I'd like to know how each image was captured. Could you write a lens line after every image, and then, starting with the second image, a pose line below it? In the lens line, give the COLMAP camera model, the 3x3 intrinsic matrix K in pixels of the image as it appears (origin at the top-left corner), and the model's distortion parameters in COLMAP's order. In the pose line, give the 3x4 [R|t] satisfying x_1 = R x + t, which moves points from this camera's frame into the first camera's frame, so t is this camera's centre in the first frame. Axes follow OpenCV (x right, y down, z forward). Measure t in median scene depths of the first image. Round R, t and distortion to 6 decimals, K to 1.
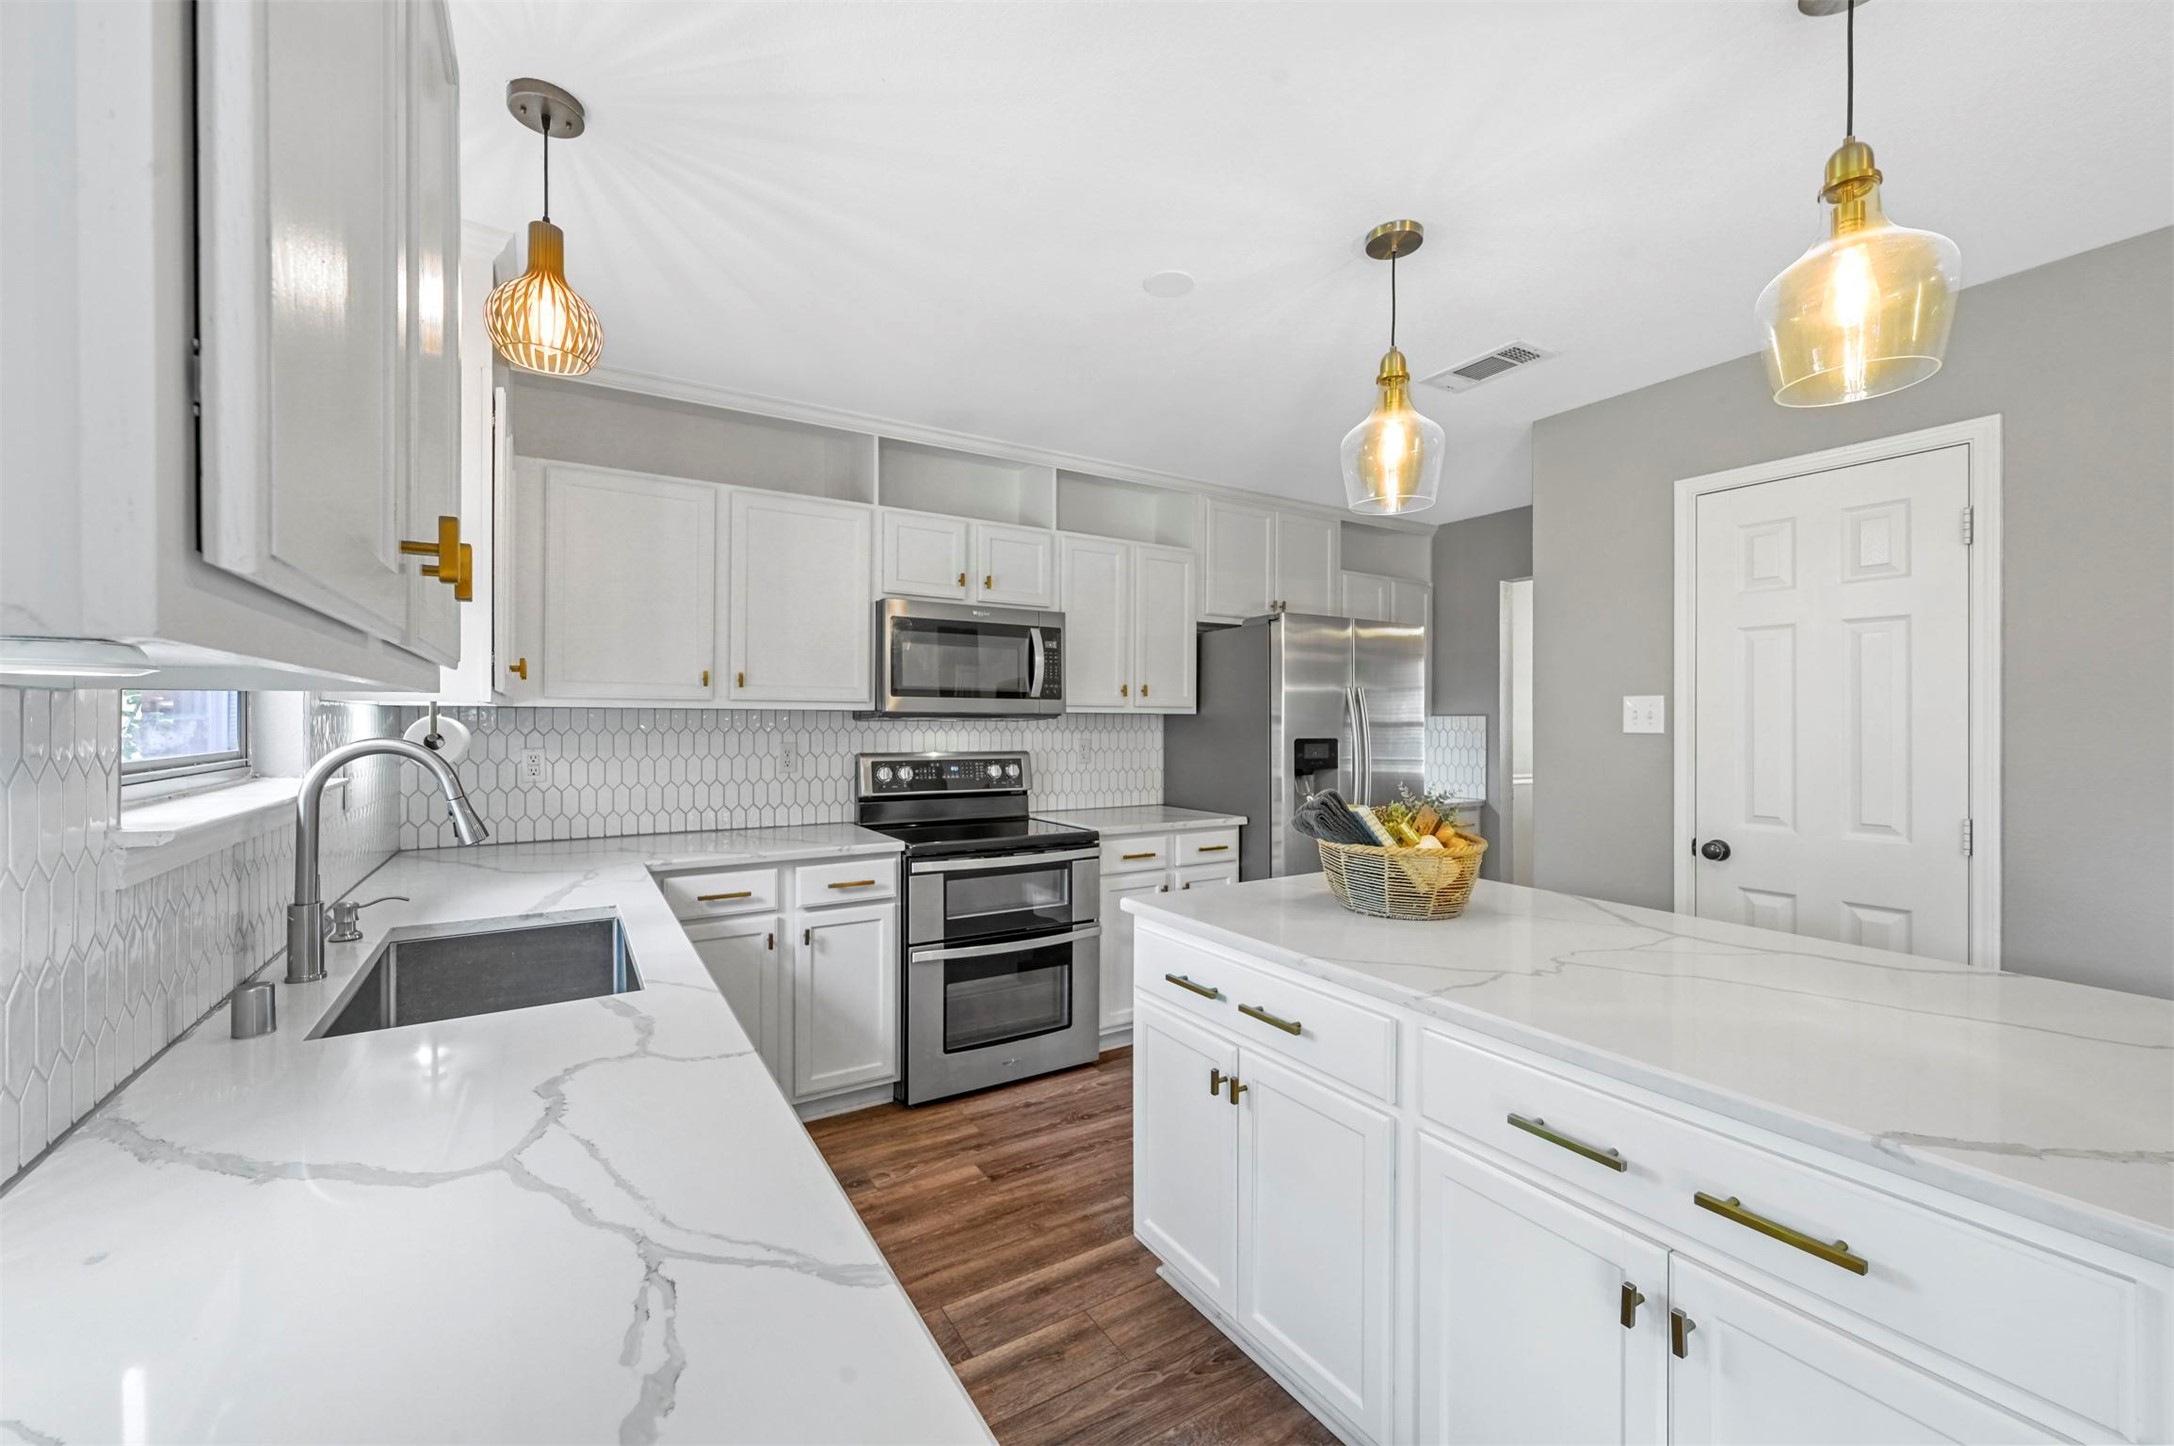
lens RADIAL K [[854.7, 0, 1090.9], [0, 854.7, 728.9], [0, 0, 1]] dist [-0.002954, 0.000760]
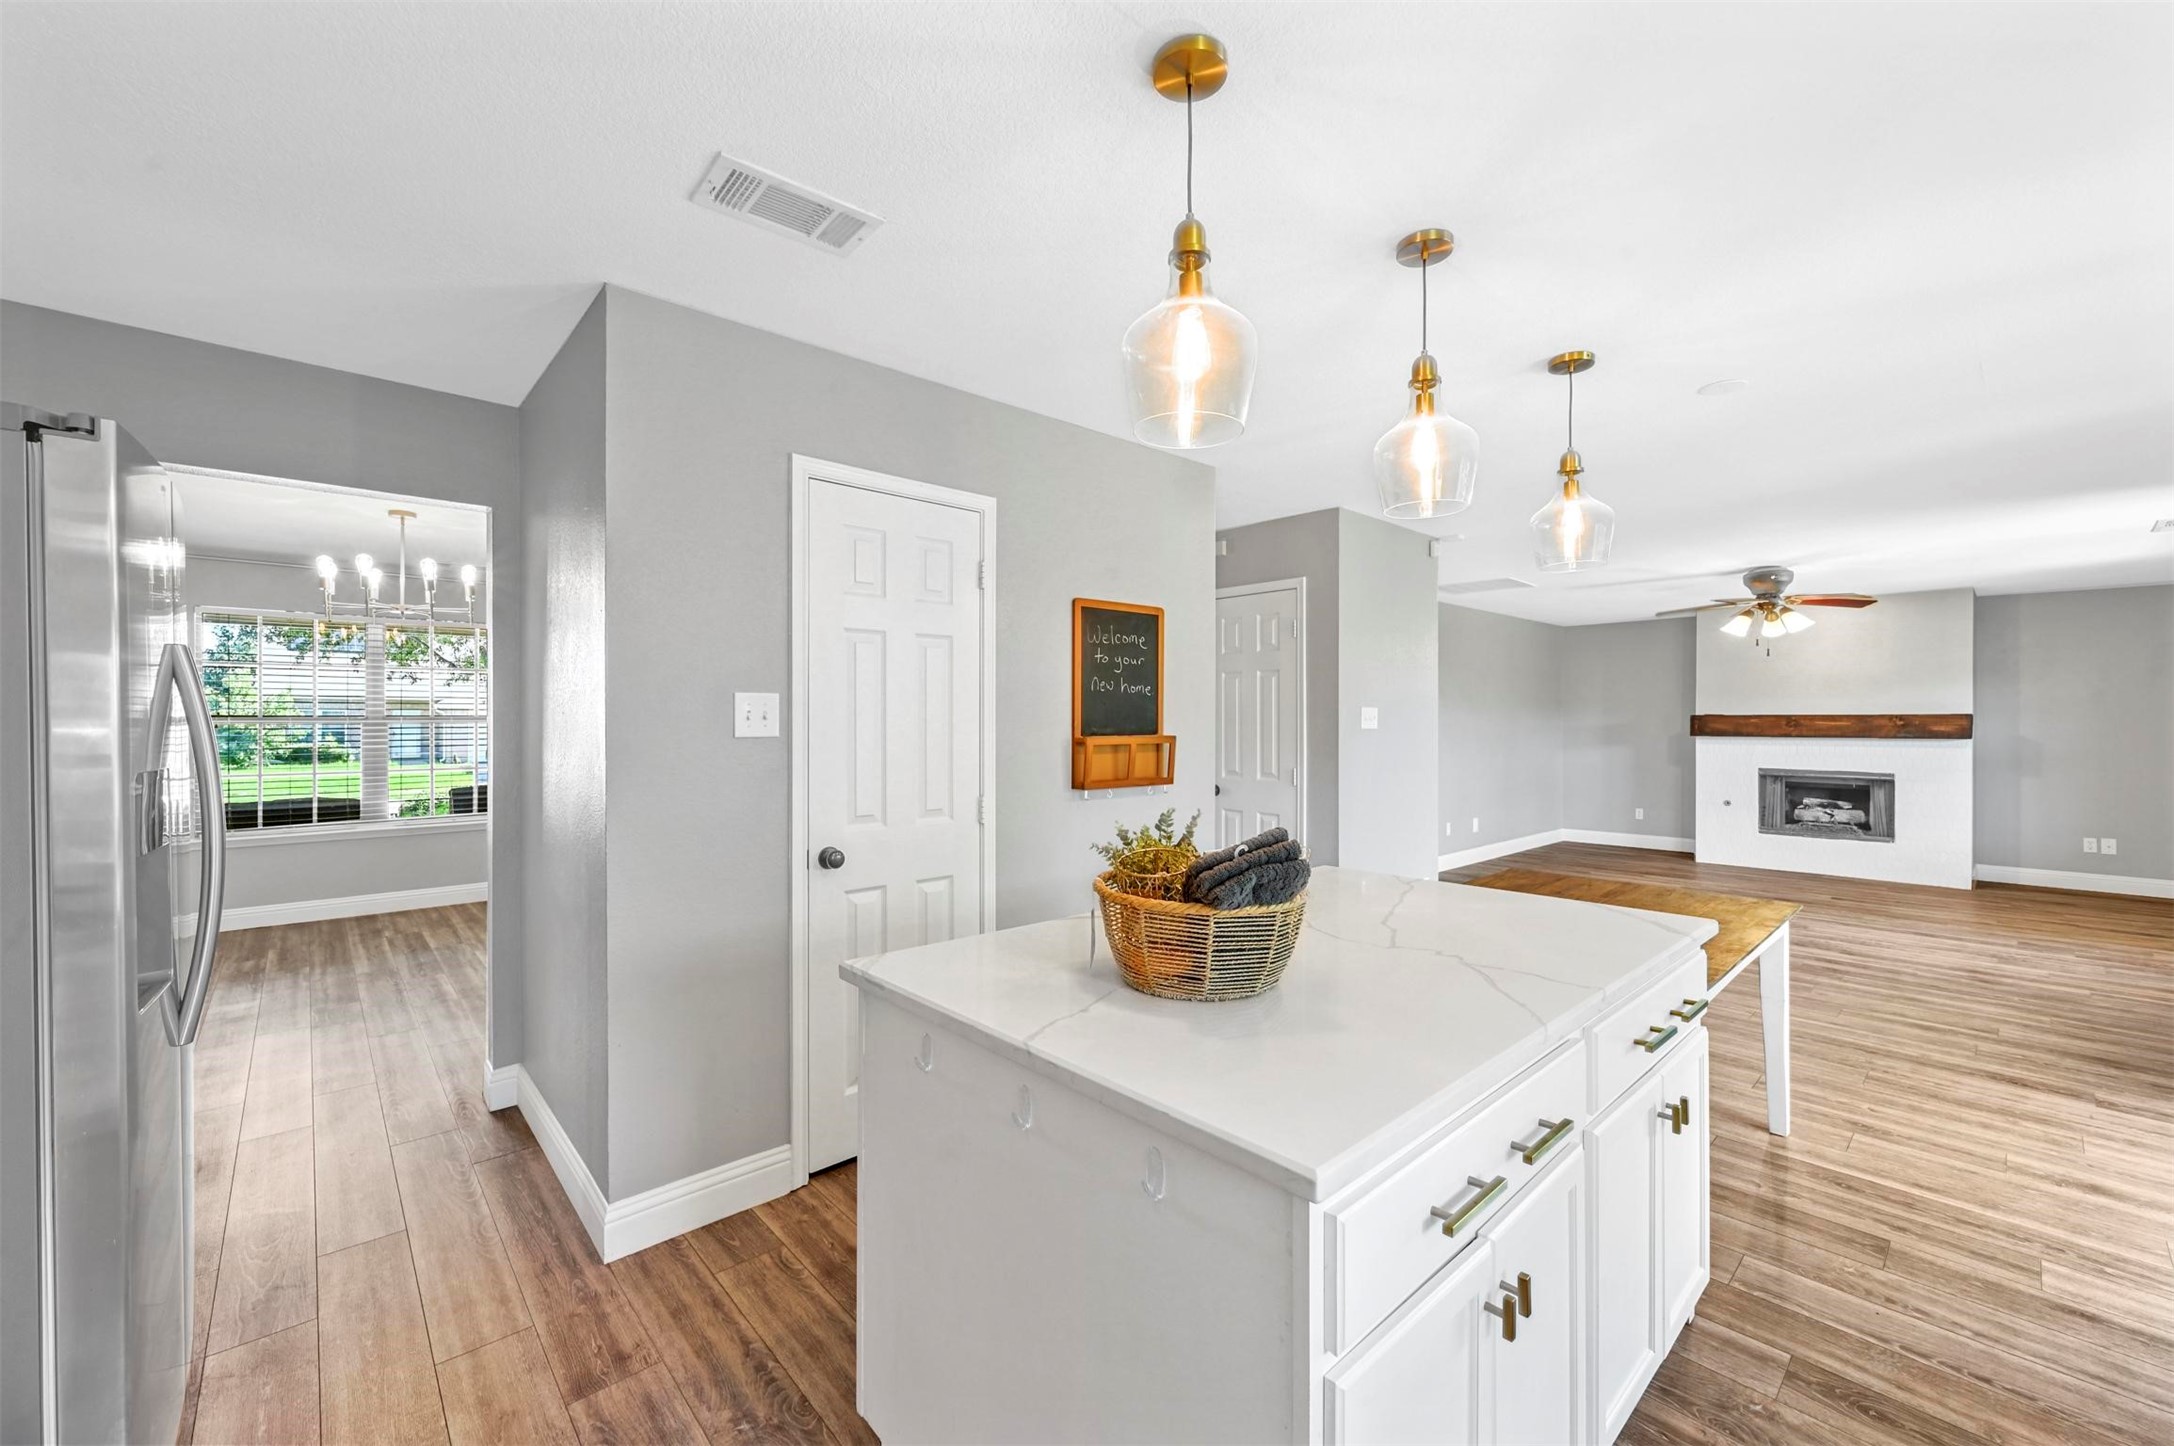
lens RADIAL K [[854.7, 0, 1080.2], [0, 854.7, 719.3], [0, 0, 1]] dist [-0.002954, 0.000760]
pose [[-0.191321, -0.003707, 0.981521, -0.254393], [0.007738, 0.999956, 0.005285, -0.015551], [-0.981497, 0.008606, -0.191284, 0.906357]]
